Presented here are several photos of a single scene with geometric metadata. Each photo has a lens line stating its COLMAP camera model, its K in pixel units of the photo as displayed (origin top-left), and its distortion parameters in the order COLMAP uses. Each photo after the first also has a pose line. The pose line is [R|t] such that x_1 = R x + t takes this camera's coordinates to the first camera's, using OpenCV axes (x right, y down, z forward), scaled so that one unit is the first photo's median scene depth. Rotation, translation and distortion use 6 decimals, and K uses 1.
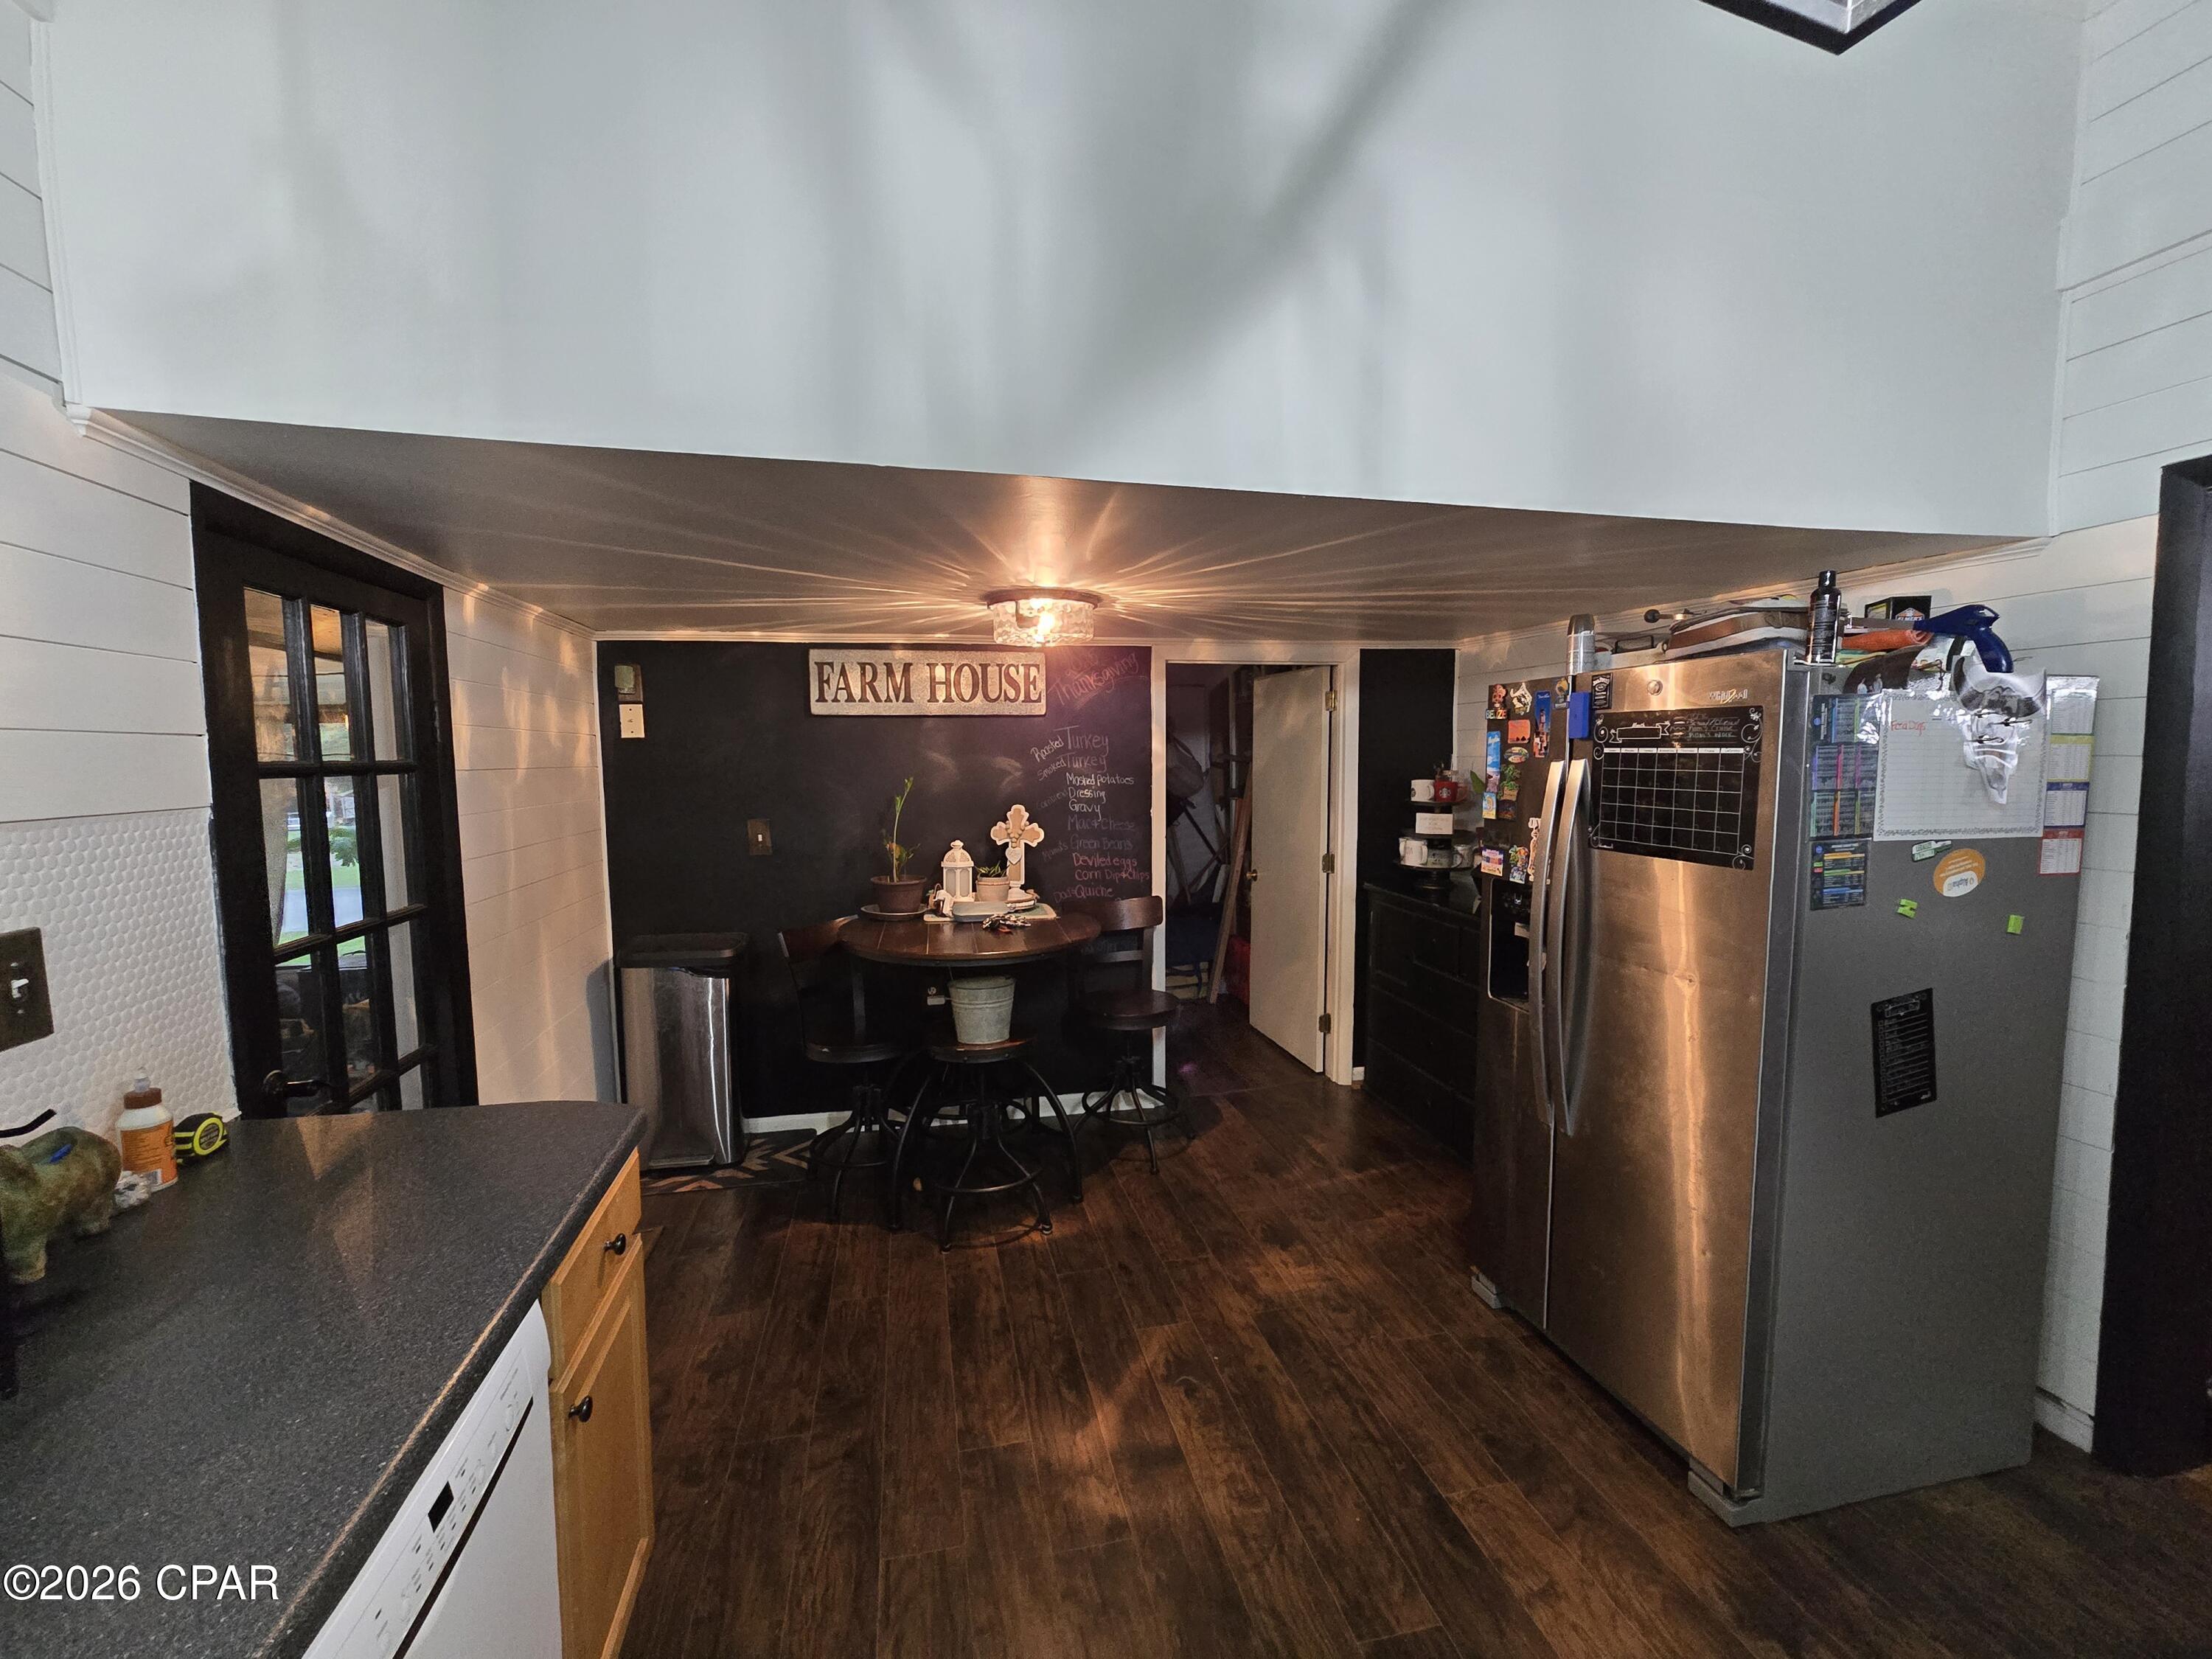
lens RADIAL K [[917.4, 0, 1119.7], [0, 917.4, 828.4], [0, 0, 1]] dist [-0.007357, 0.004517]
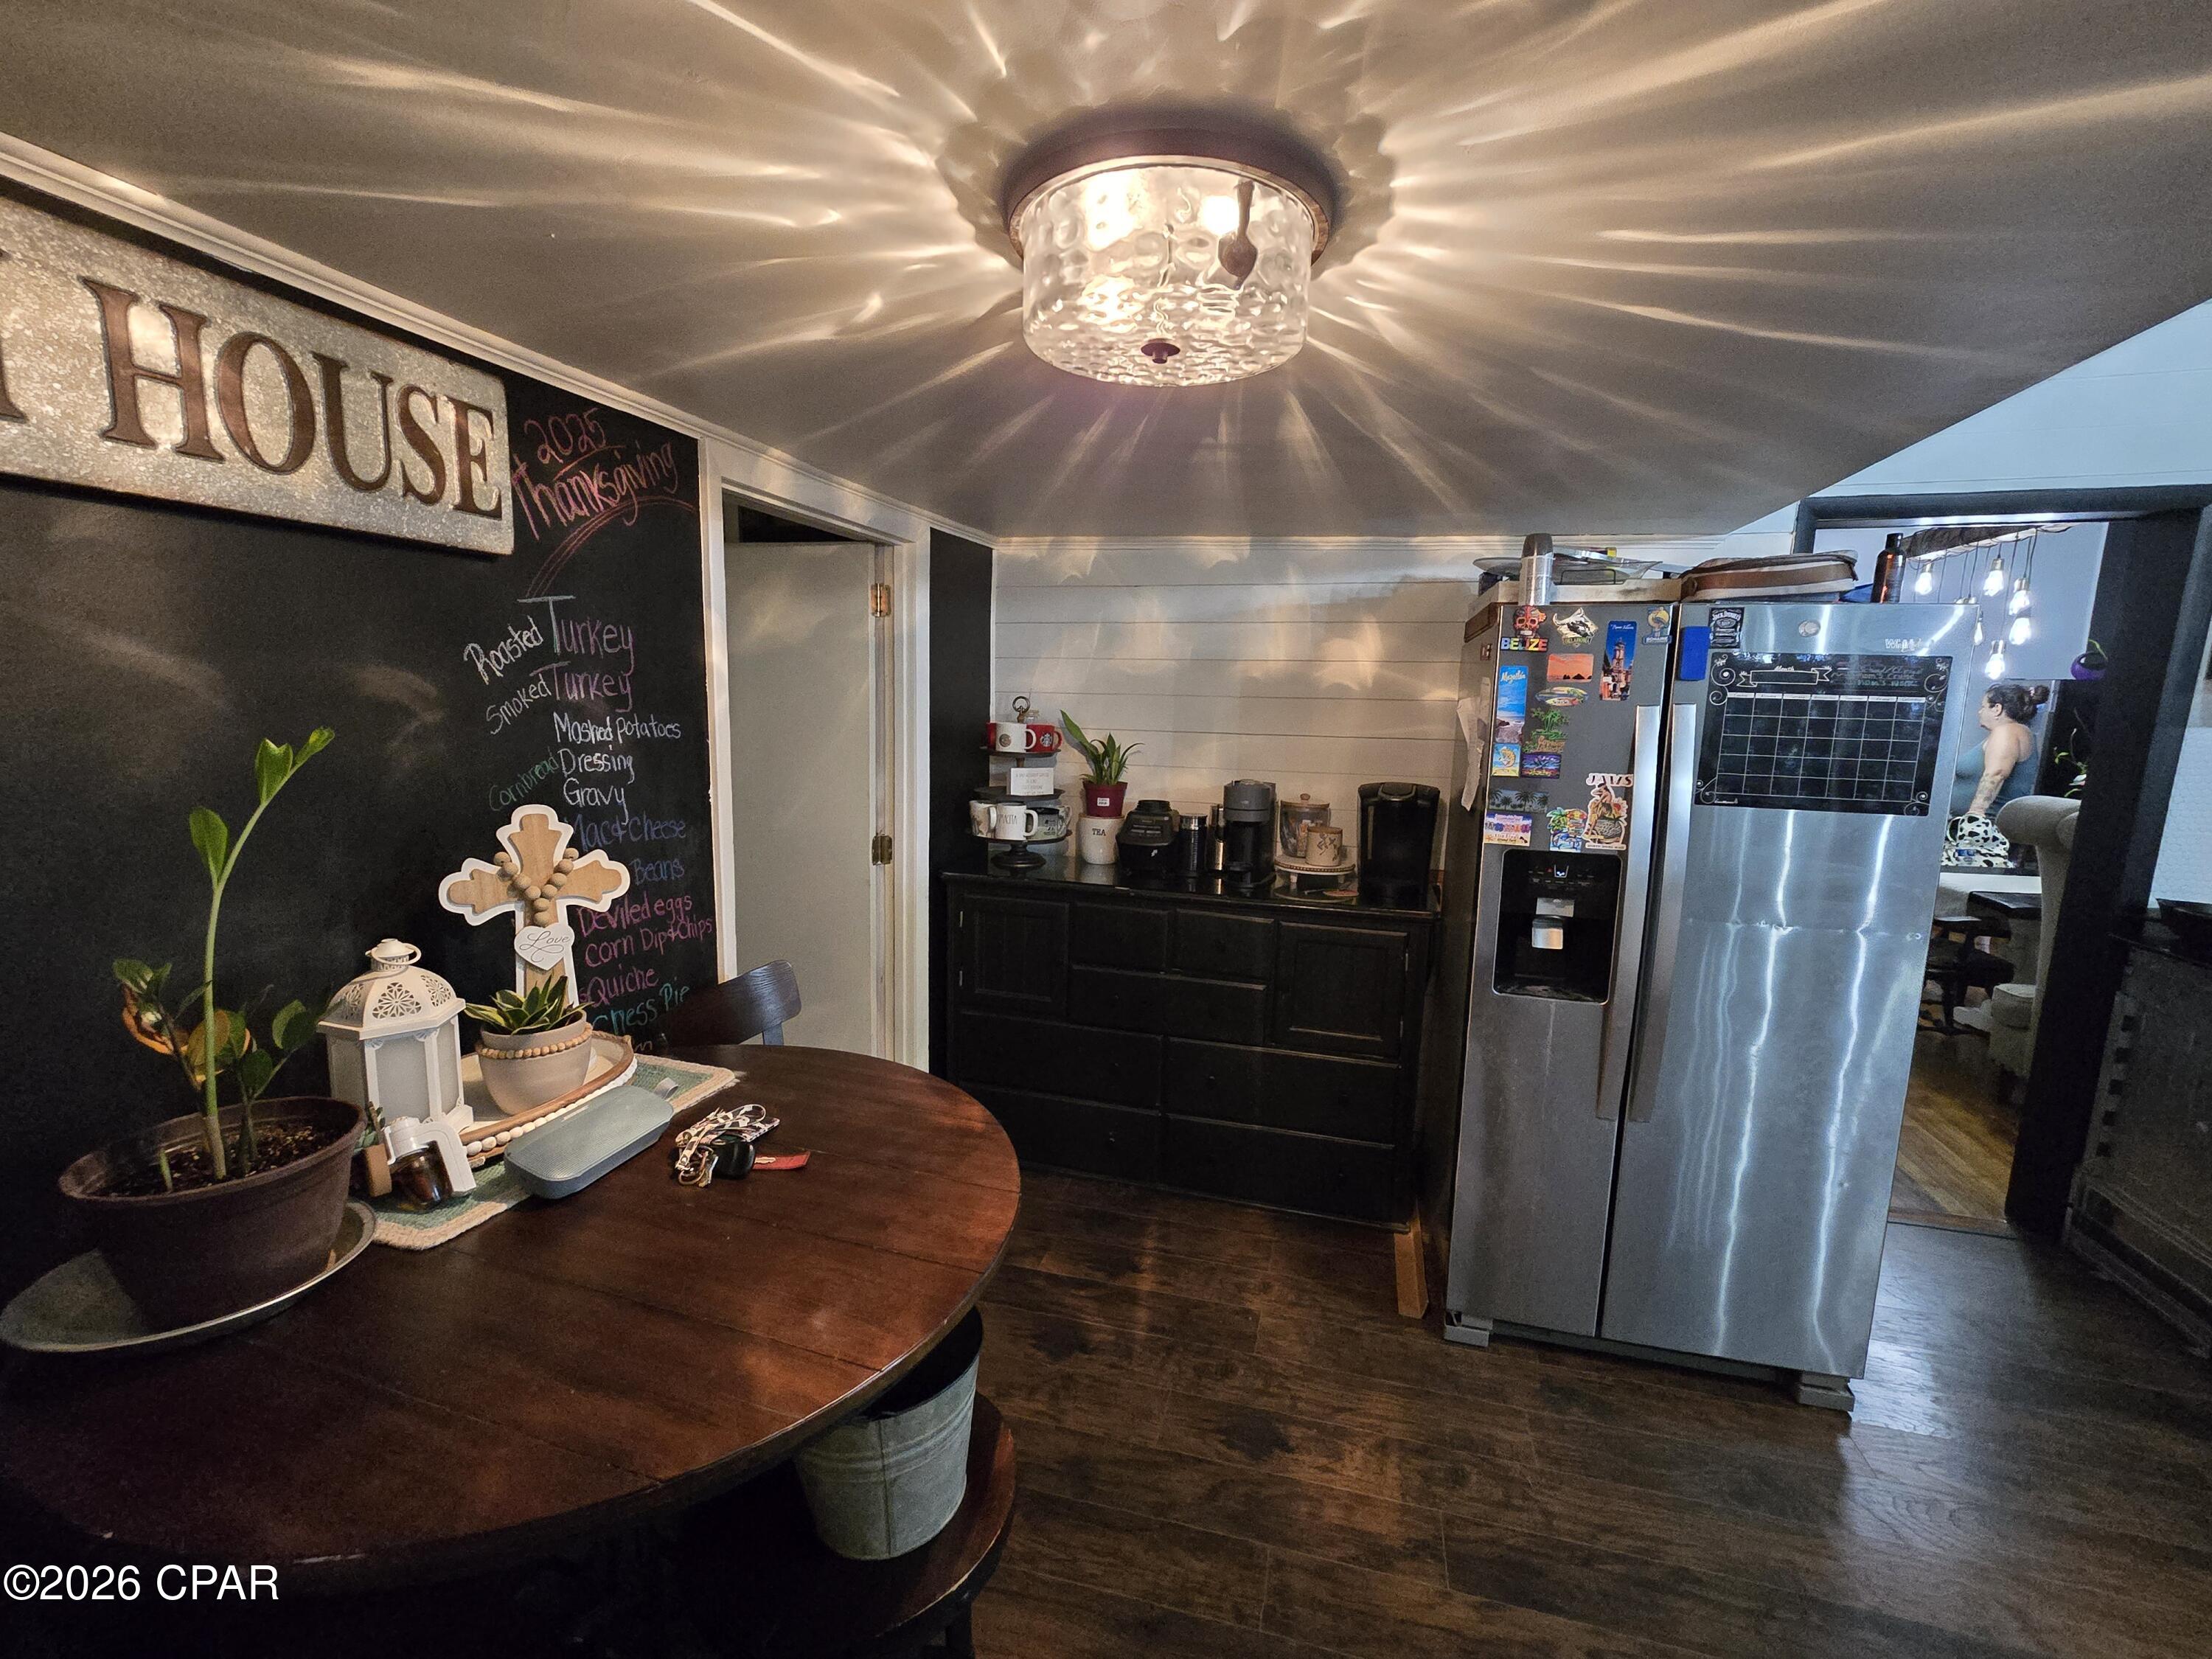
lens RADIAL K [[917.4, 0, 1109.9], [0, 917.4, 832.0], [0, 0, 1]] dist [-0.007357, 0.004517]
pose [[0.472018, -0.112323, 0.874404, -0.317309], [0.046461, 0.993641, 0.102559, -0.041181], [-0.880364, -0.007784, 0.474235, 0.634359]]
